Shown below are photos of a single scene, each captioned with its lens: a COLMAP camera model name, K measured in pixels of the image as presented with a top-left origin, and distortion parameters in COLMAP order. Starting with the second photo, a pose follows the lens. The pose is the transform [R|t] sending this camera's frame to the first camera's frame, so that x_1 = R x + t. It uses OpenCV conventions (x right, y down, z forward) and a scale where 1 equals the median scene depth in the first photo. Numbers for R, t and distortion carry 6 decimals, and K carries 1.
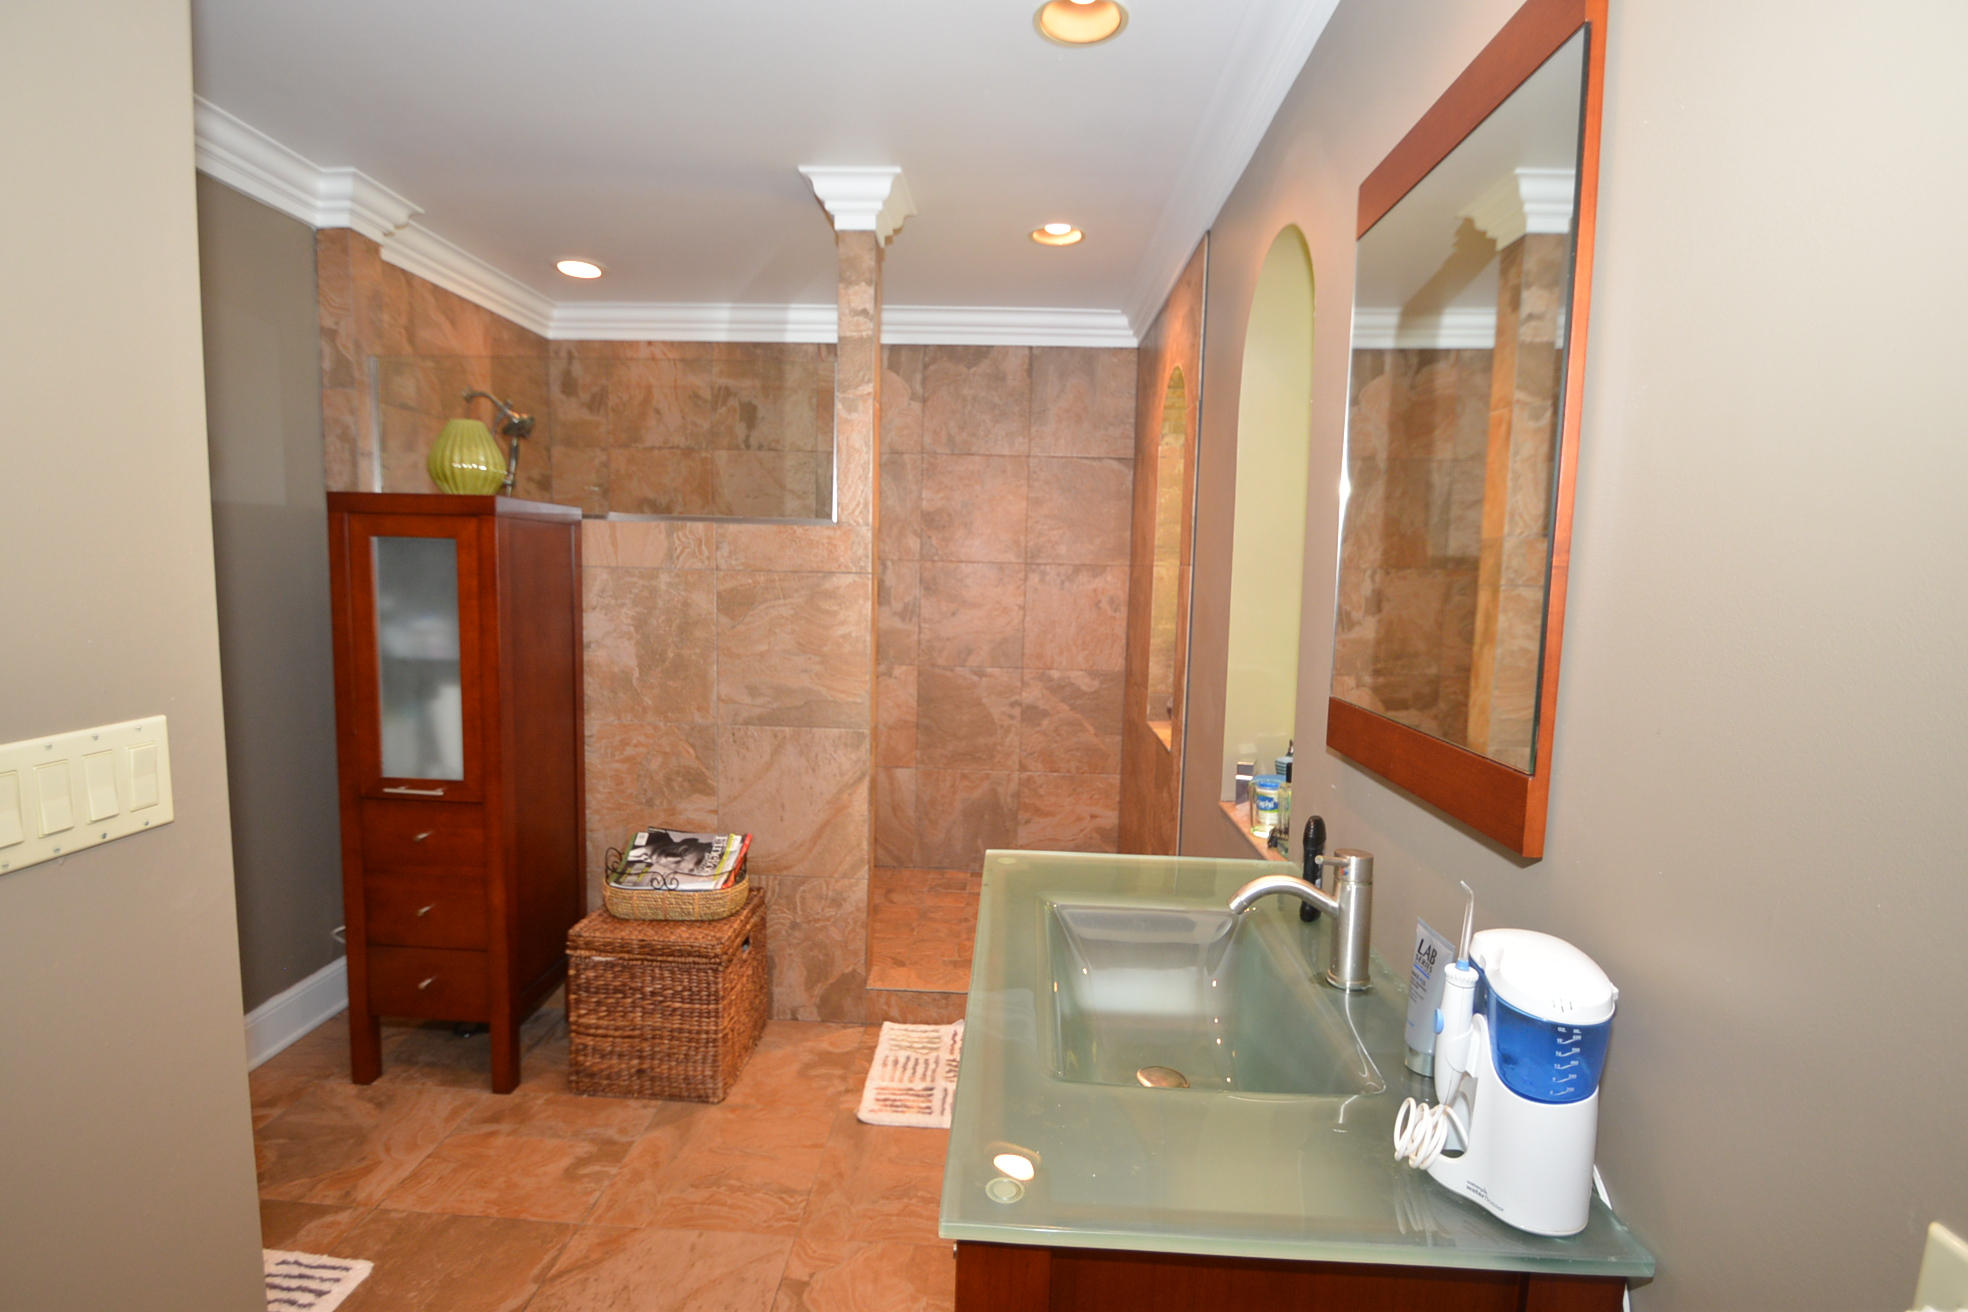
lens RADIAL K [[945.7, 0, 976.0], [0, 945.7, 656.4], [0, 0, 1]] dist [-0.001333, -0.007593]
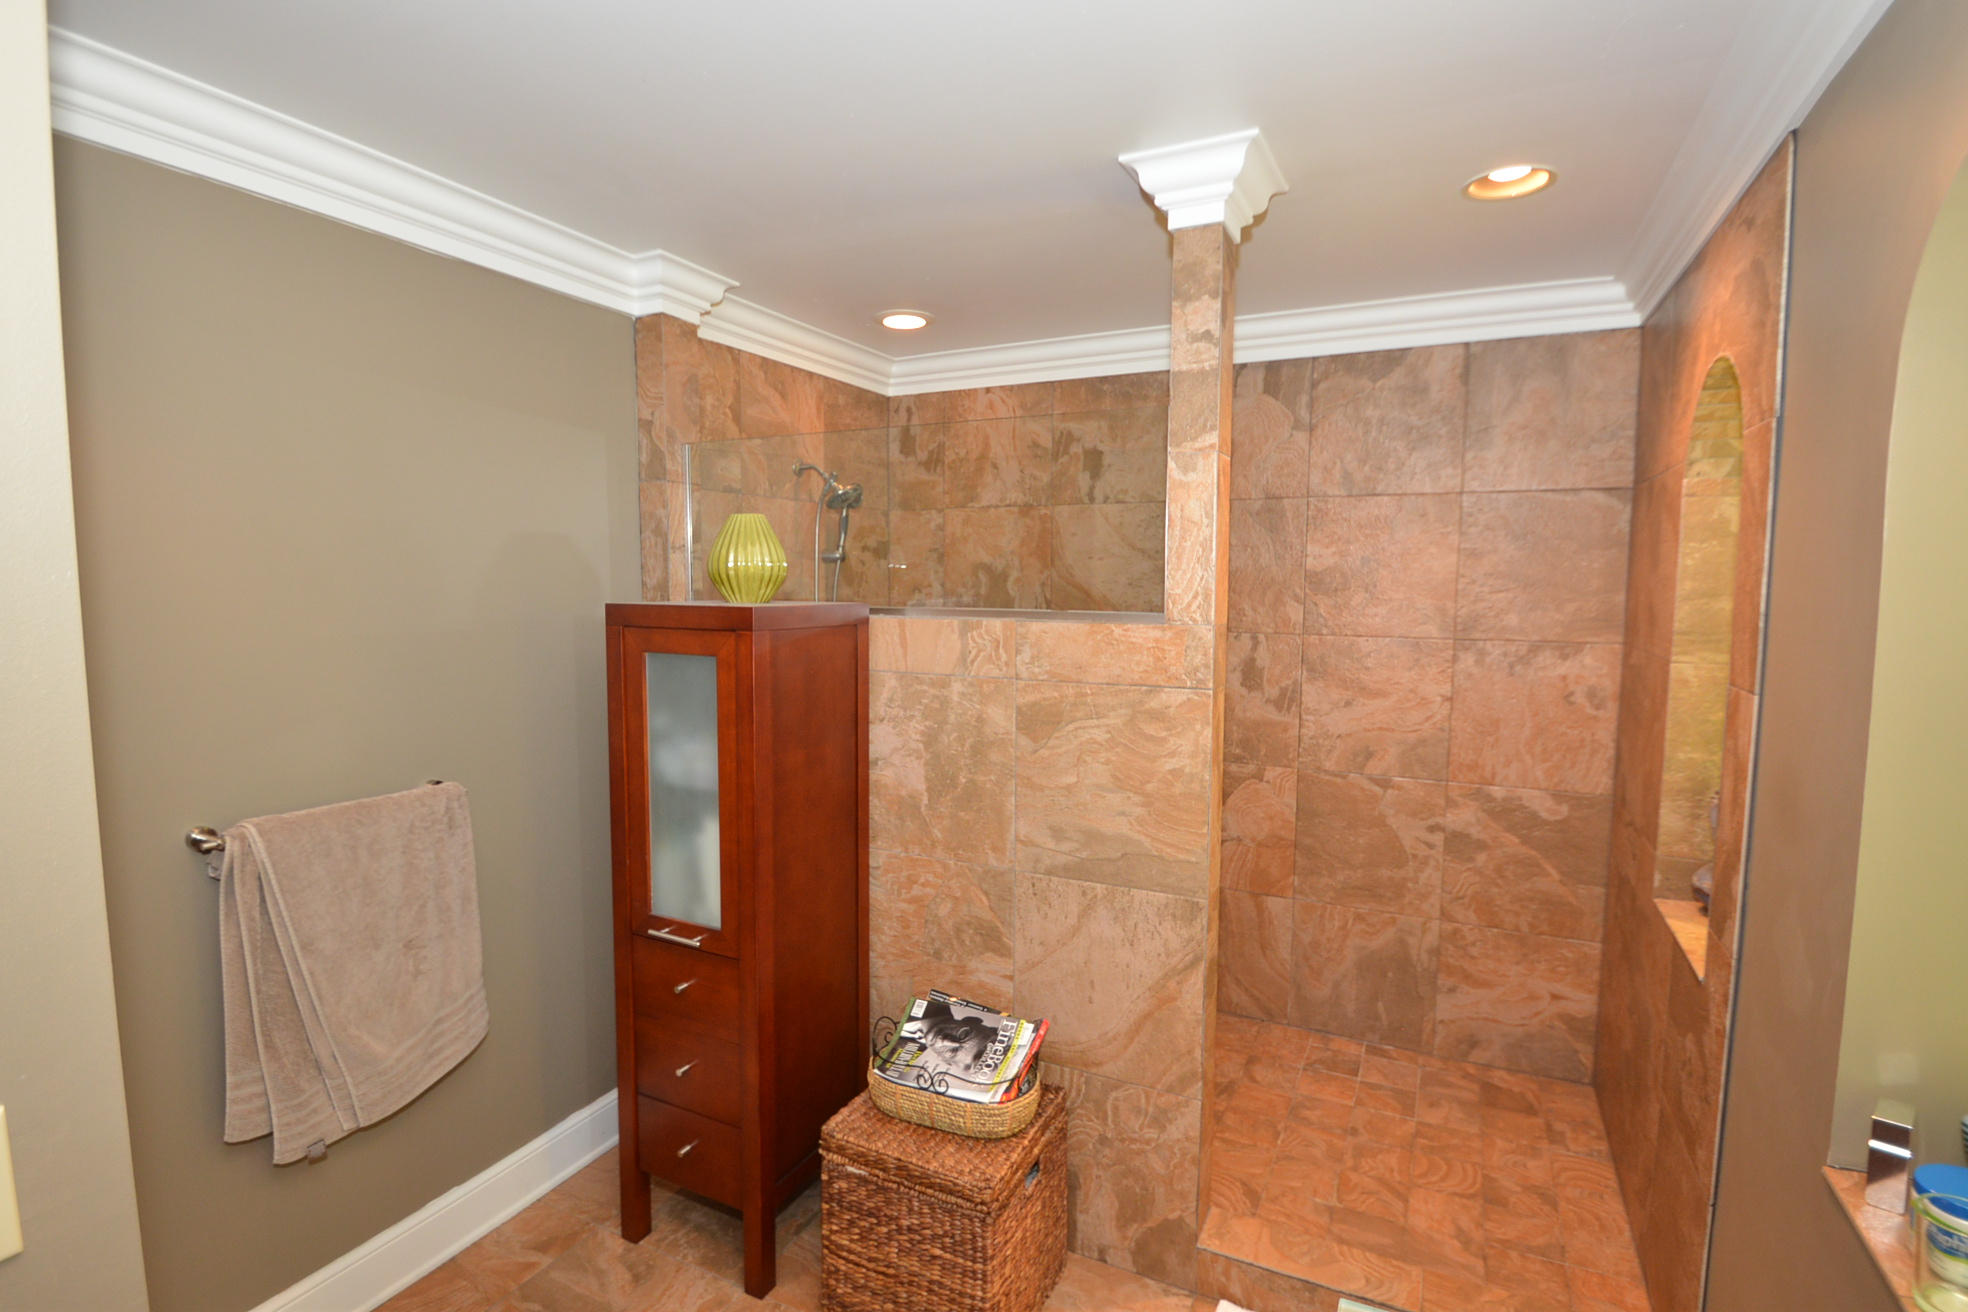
lens RADIAL K [[945.7, 0, 973.7], [0, 945.7, 650.8], [0, 0, 1]] dist [-0.001333, -0.007593]
pose [[0.909614, 0.015116, -0.415180, 0.024648], [-0.020271, 0.999762, -0.008011, -0.105552], [0.414960, 0.015703, 0.909704, 0.250416]]
